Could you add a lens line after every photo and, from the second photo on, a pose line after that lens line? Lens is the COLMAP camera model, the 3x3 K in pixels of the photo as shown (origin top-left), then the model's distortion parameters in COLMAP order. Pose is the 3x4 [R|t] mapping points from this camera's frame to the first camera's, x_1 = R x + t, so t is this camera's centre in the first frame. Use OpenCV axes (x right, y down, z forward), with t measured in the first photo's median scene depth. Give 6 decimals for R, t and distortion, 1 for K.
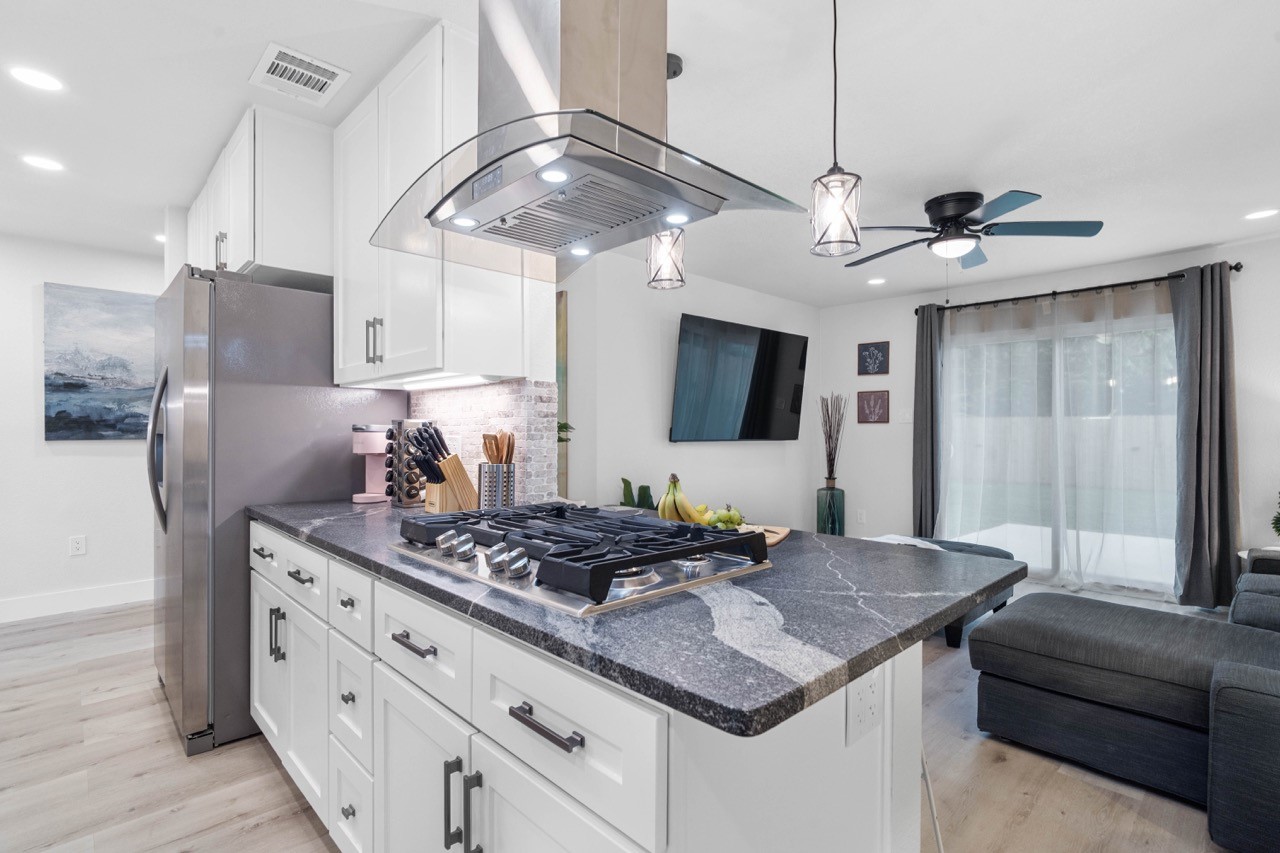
lens RADIAL K [[607.7, 0, 642.1], [0, 607.7, 429.9], [0, 0, 1]] dist [-0.034343, 0.013734]
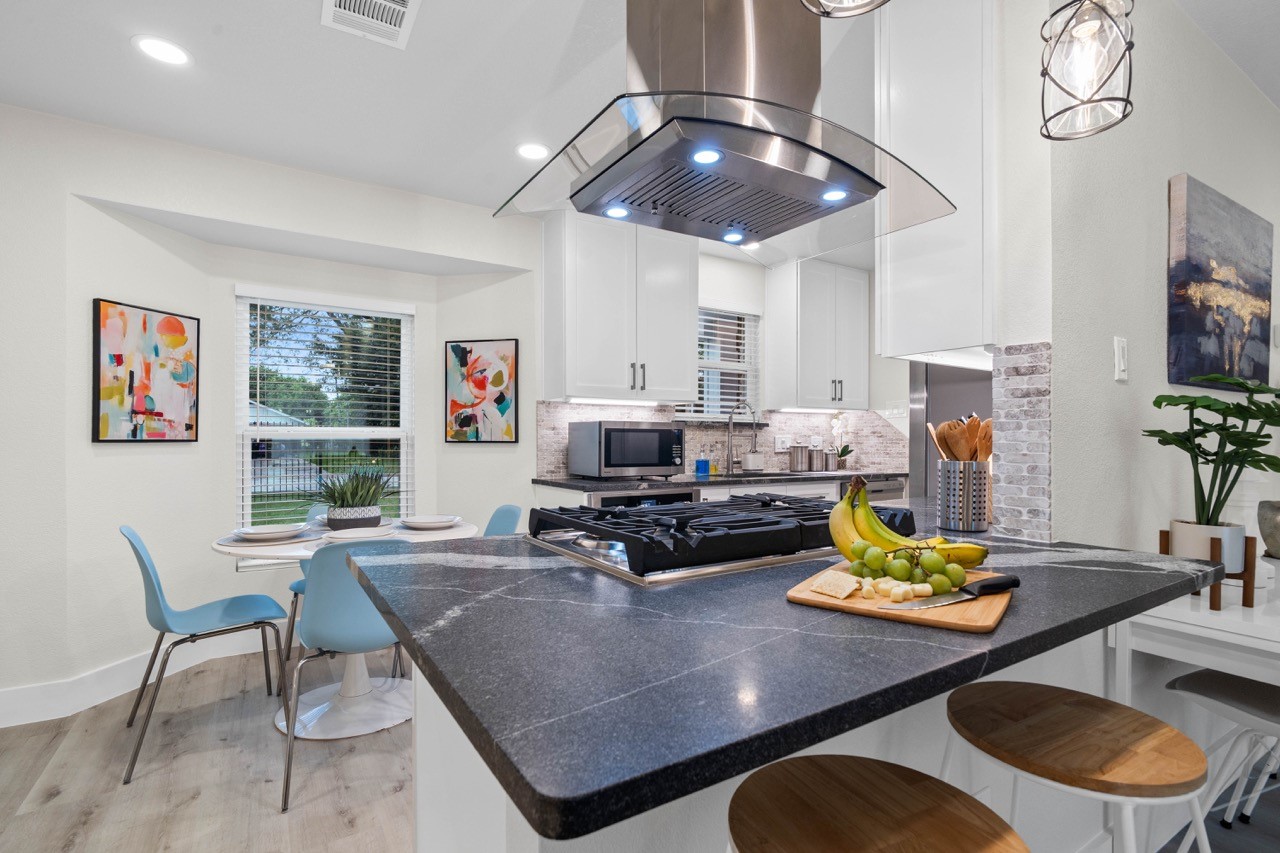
lens RADIAL K [[610.6, 0, 632.7], [0, 610.6, 437.8], [0, 0, 1]] dist [-0.010186, 0.000197]
pose [[-0.214230, -0.001687, -0.976782, 0.328287], [-0.002770, 0.999996, -0.001120, 0.014737], [0.976779, 0.002465, -0.214234, 0.393344]]
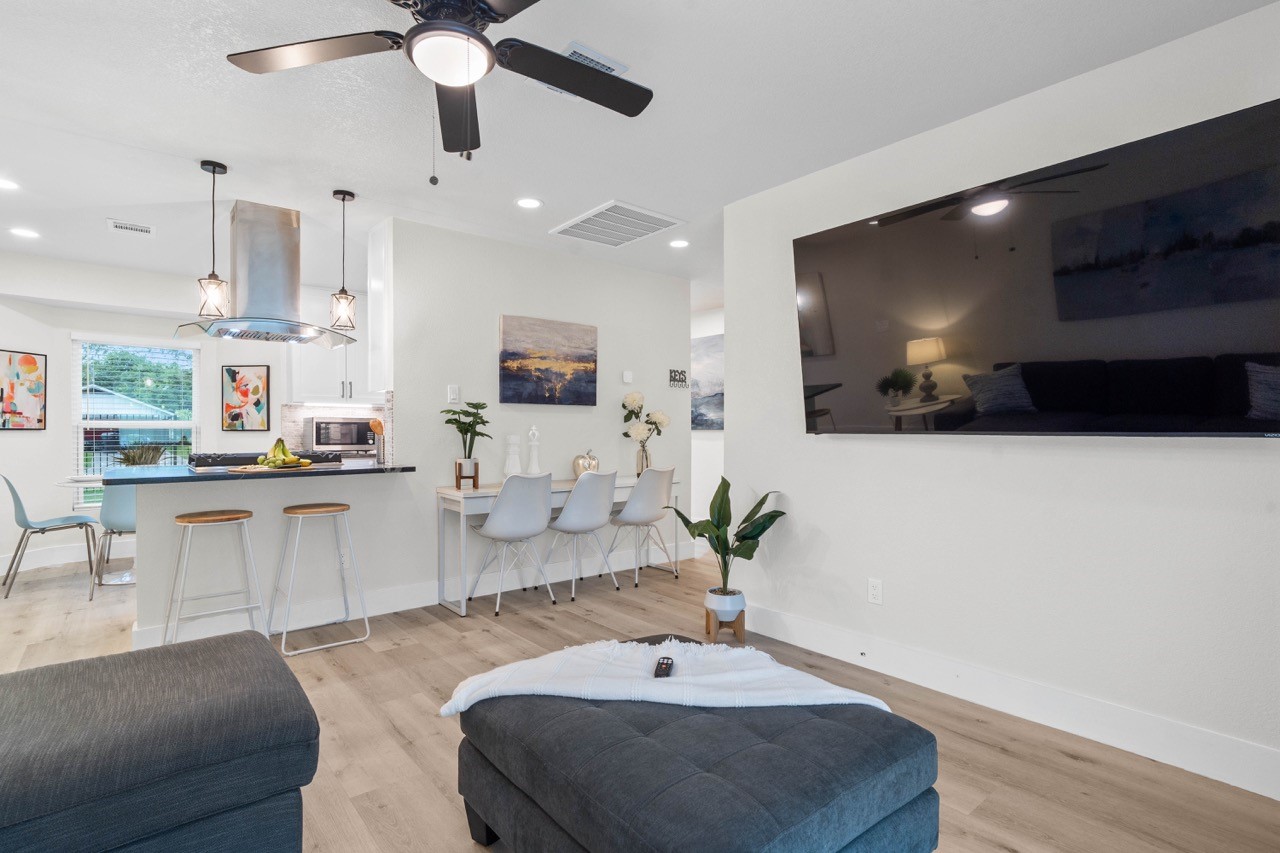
lens RADIAL K [[625.8, 0, 620.9], [0, 625.8, 433.2], [0, 0, 1]] dist [-0.001616, 0.001094]
pose [[-0.095732, 0.003246, -0.995402, 0.889951], [-0.001341, 0.999993, 0.003390, 0.021504], [0.995406, 0.001659, -0.095727, 1.022449]]
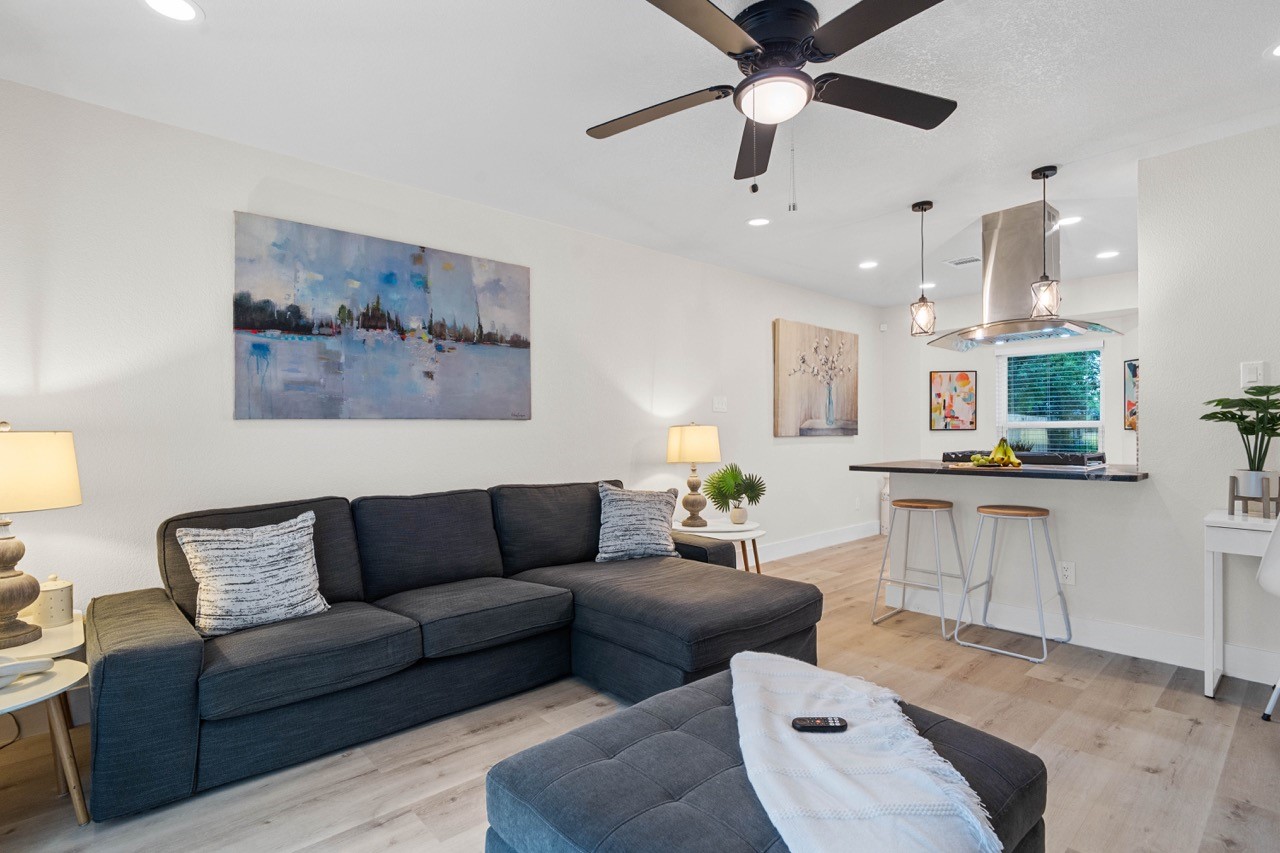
lens RADIAL K [[610.6, 0, 632.7], [0, 610.6, 437.8], [0, 0, 1]] dist [-0.010186, 0.000197]
pose [[-0.998813, 0.004984, 0.048460, 0.530071], [0.005448, 0.999940, 0.009460, 0.021253], [-0.048410, 0.009713, -0.998780, 1.367038]]
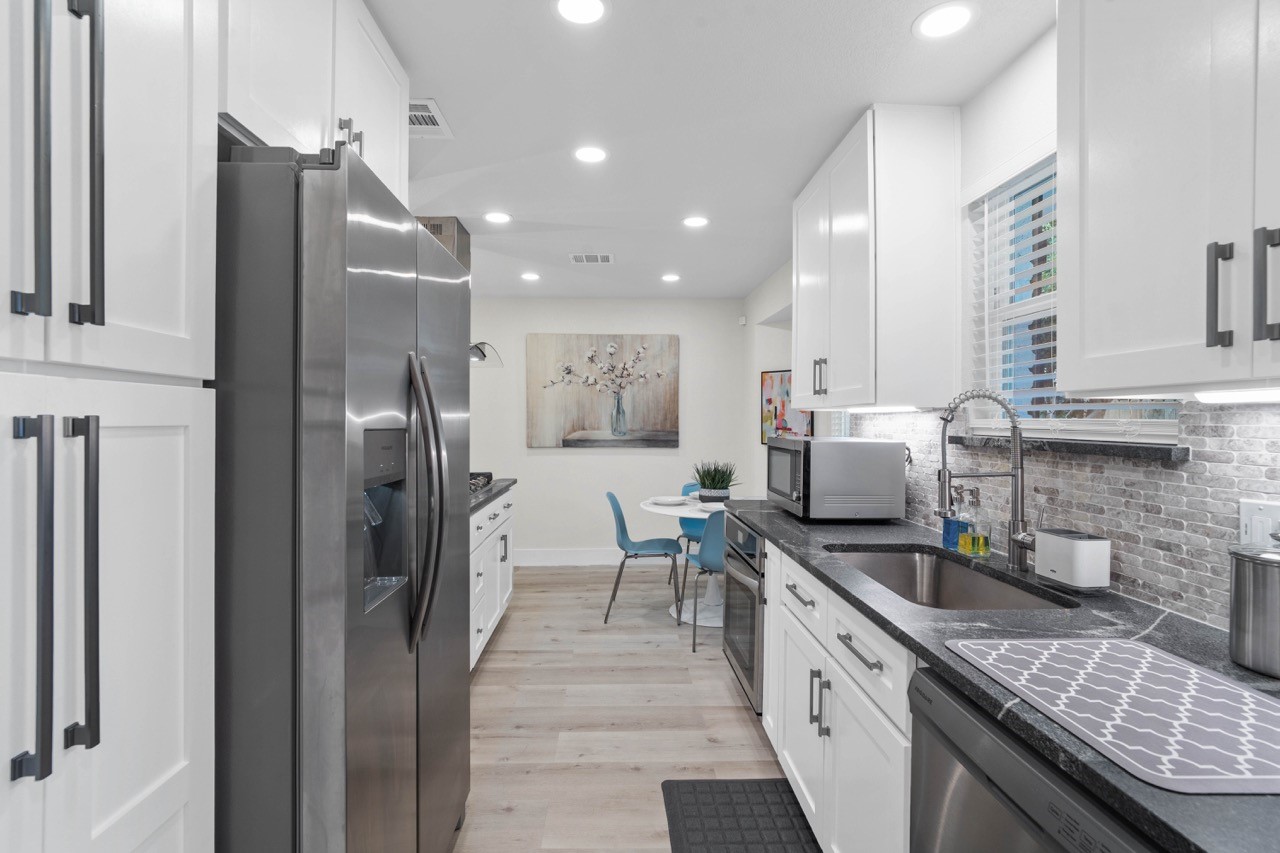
lens RADIAL K [[597.8, 0, 634.4], [0, 597.8, 421.8], [0, 0, 1]] dist [-0.020926, 0.010550]
pose [[-0.743820, -0.003055, 0.668373, -0.875831], [-0.003196, 0.999994, 0.001014, -0.029437], [-0.668372, -0.001382, -0.743826, 0.841134]]
